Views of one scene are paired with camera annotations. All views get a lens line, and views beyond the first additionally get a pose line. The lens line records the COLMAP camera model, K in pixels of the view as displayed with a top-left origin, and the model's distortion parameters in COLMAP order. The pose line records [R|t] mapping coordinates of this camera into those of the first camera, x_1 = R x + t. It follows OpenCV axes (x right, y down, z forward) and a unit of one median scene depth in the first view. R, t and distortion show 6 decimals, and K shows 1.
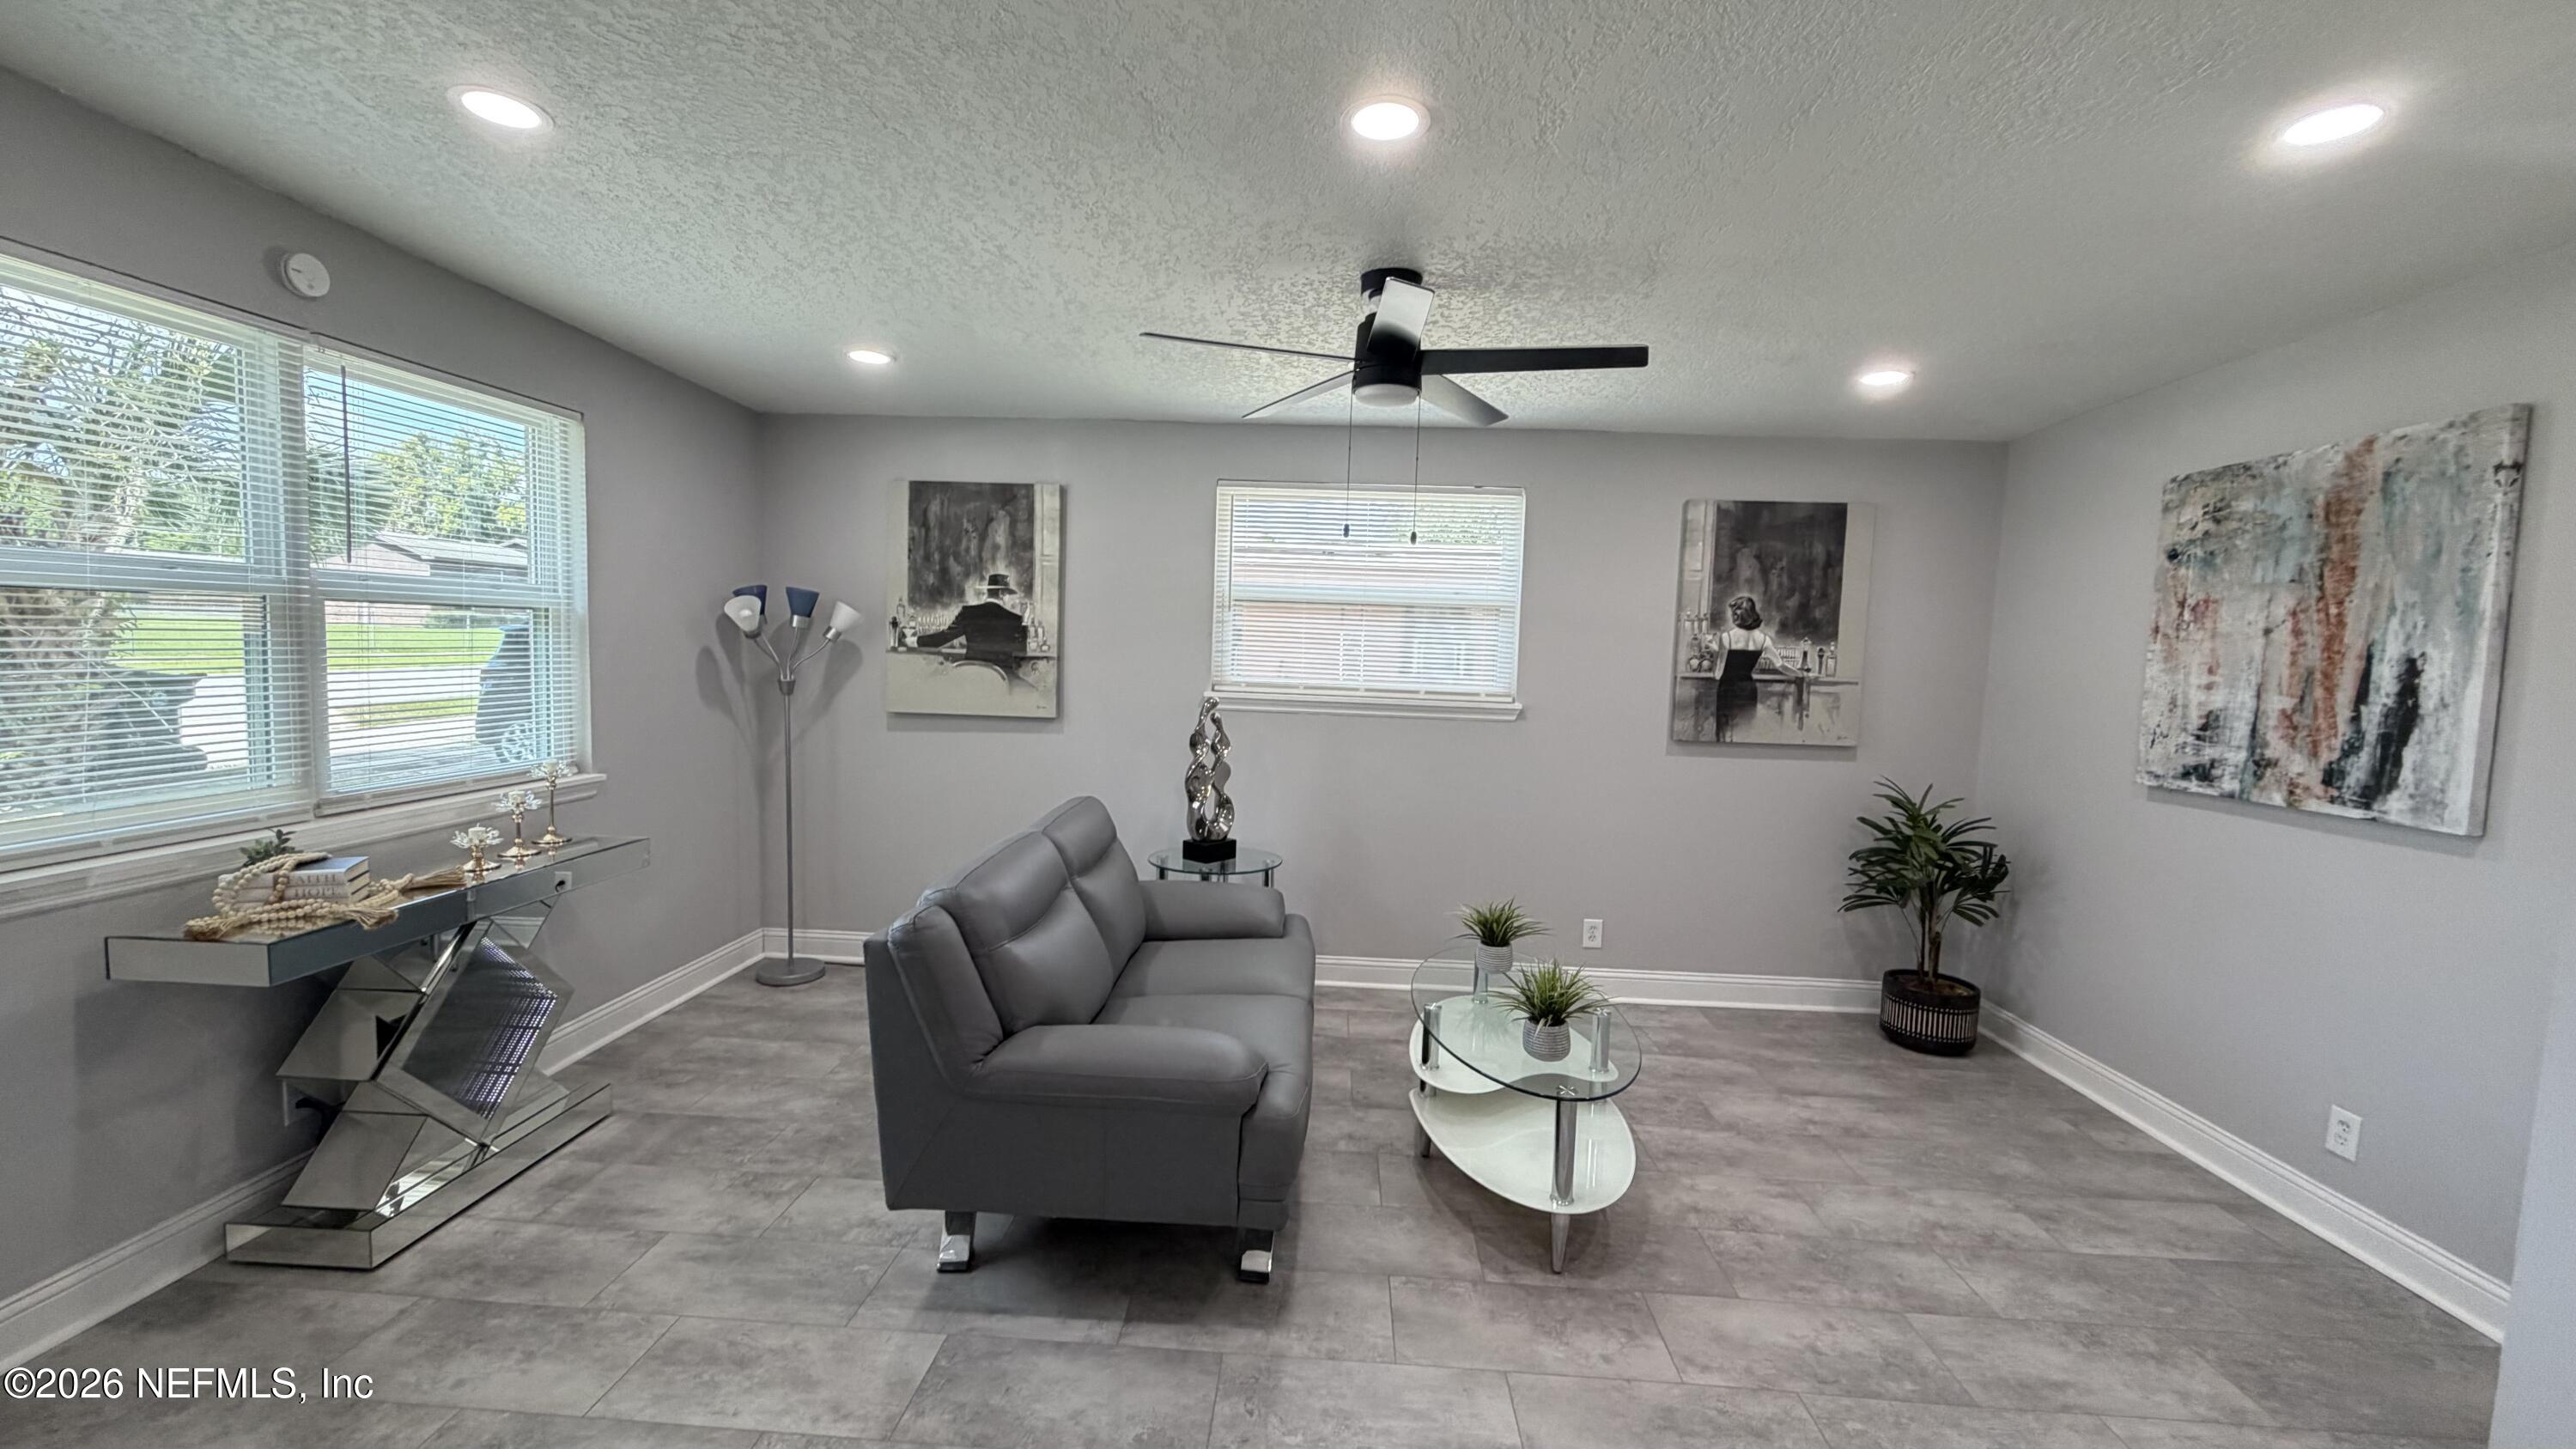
lens RADIAL K [[1021.0, 0, 1279.4], [0, 1021.0, 726.5], [0, 0, 1]] dist [0.000032, -0.000157]
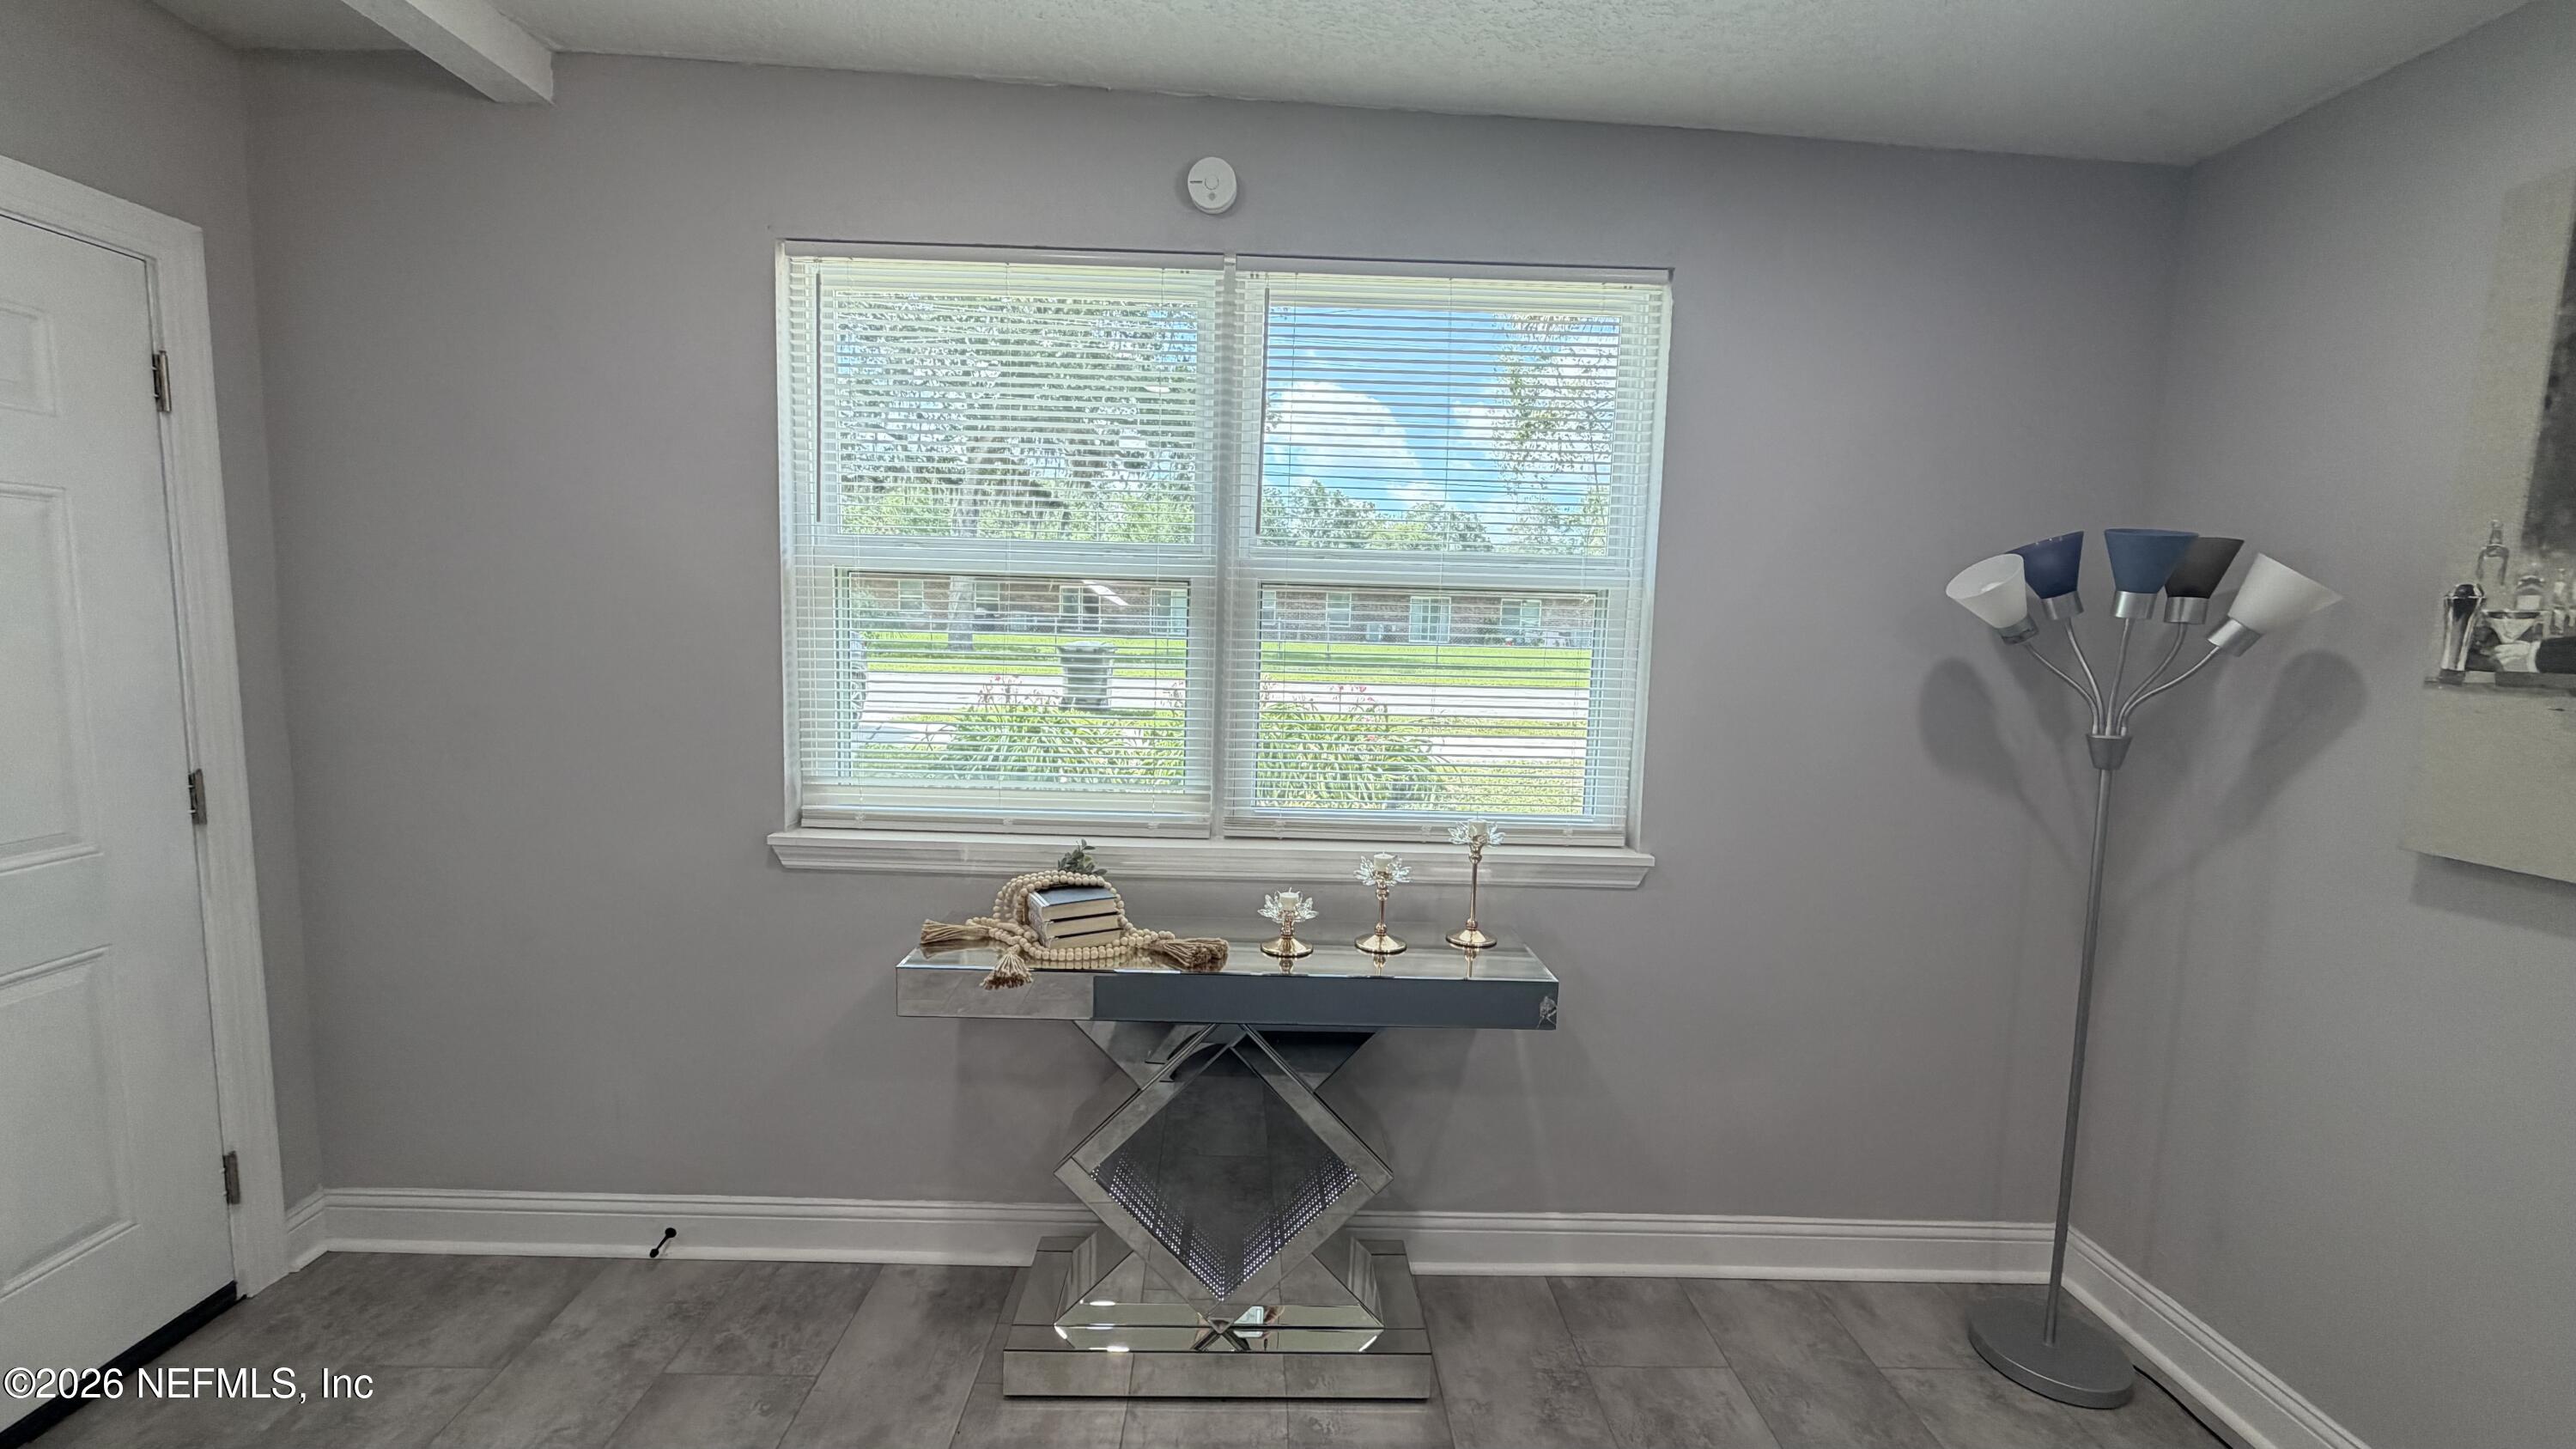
lens RADIAL K [[1021.0, 0, 1279.4], [0, 1021.0, 726.5], [0, 0, 1]] dist [0.000032, -0.000157]
pose [[0.072120, 0.074514, -0.994609, -0.059641], [-0.108484, 0.991875, 0.066443, -0.041670], [0.991479, 0.103108, 0.079617, 0.620221]]
